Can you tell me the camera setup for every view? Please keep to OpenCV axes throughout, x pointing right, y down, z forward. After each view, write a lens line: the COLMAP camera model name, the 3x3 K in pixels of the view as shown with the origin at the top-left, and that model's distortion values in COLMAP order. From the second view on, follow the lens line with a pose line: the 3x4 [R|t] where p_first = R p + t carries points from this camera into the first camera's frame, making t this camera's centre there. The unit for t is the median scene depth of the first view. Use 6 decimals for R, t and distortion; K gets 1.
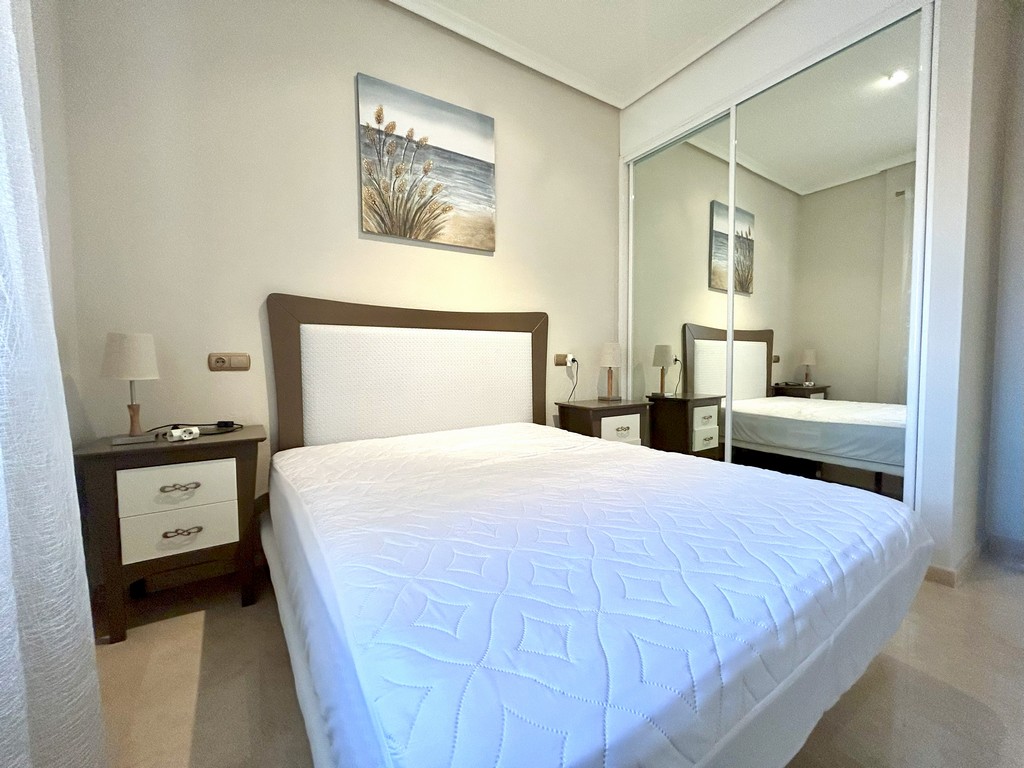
lens RADIAL K [[429.6, 0, 518.2], [0, 429.6, 382.0], [0, 0, 1]] dist [0.008979, -0.000074]
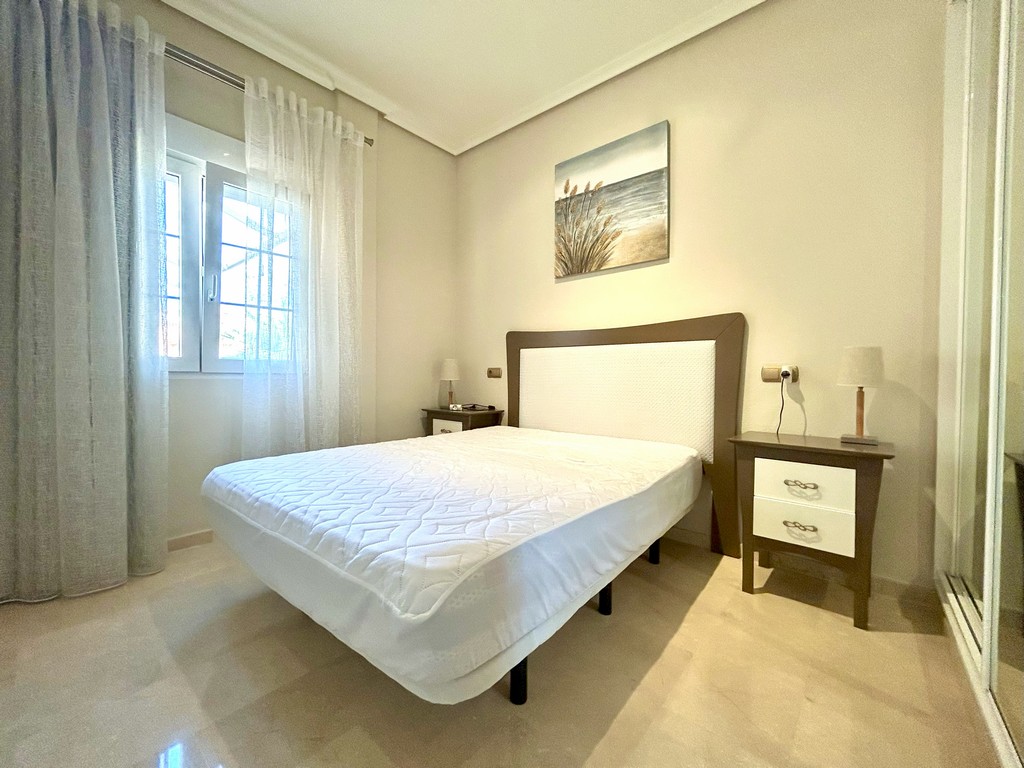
lens RADIAL K [[411.3, 0, 517.4], [0, 411.3, 382.6], [0, 0, 1]] dist [-0.000714, 0.001093]
pose [[0.279124, 0.034628, -0.959630, 0.811845], [-0.051556, 0.998449, 0.021033, -0.036760], [0.958870, 0.043604, 0.280476, 0.496469]]
